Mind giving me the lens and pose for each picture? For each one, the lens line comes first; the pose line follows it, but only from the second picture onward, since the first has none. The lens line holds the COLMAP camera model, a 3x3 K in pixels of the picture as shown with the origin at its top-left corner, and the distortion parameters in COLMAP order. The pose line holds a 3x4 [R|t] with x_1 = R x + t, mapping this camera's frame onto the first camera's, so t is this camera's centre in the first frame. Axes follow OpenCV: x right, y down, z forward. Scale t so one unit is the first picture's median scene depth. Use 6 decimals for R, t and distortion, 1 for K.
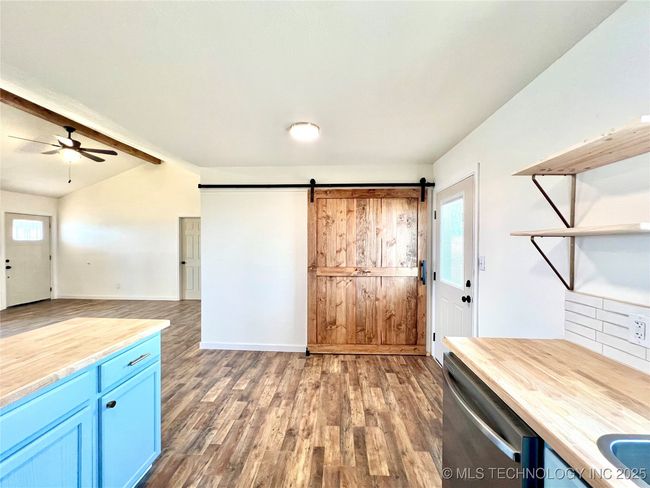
lens RADIAL K [[263.3, 0, 325.4], [0, 263.3, 244.6], [0, 0, 1]] dist [-0.002210, -0.000254]
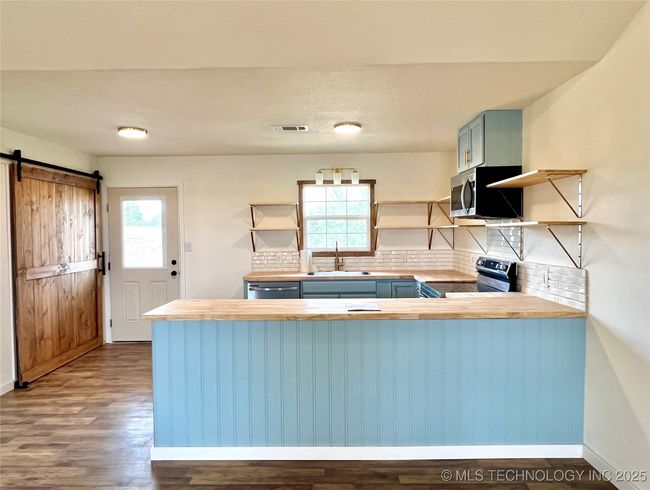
lens RADIAL K [[429.6, 0, 323.2], [0, 429.6, 245.8], [0, 0, 1]] dist [0.000146, -0.001168]
pose [[-0.037538, -0.038222, 0.998564, -1.300985], [0.017075, 0.999098, 0.038885, -0.013552], [-0.999149, 0.018510, -0.036851, 0.197580]]
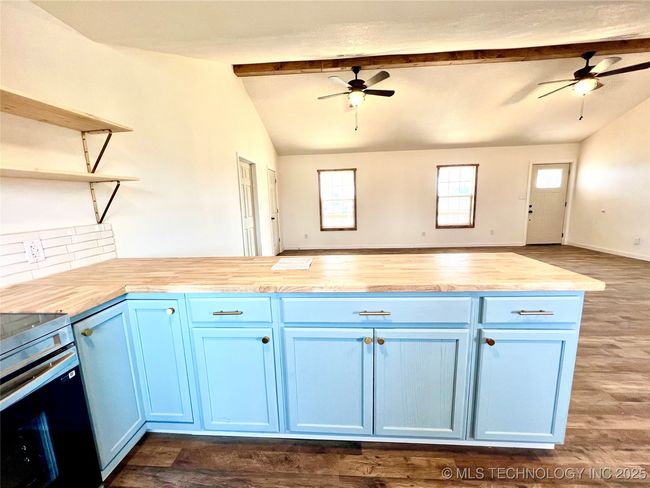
lens RADIAL K [[263.3, 0, 325.4], [0, 263.3, 244.6], [0, 0, 1]] dist [-0.002210, -0.000254]
pose [[-0.023706, 0.159362, -0.986936, 0.028022], [0.024139, 0.987016, 0.158795, 0.037046], [0.999428, -0.020059, -0.027245, 0.162891]]
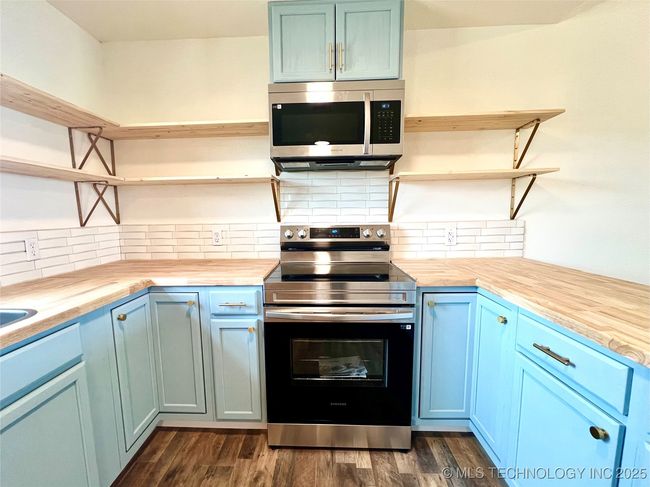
lens RADIAL K [[286.4, 0, 311.4], [0, 286.4, 249.3], [0, 0, 1]] dist [-0.001901, -0.000255]
pose [[-0.999927, 0.009698, -0.007197, -0.085081], [0.008678, 0.991433, 0.130330, 0.049462], [0.008399, 0.130258, -0.991445, 0.271501]]
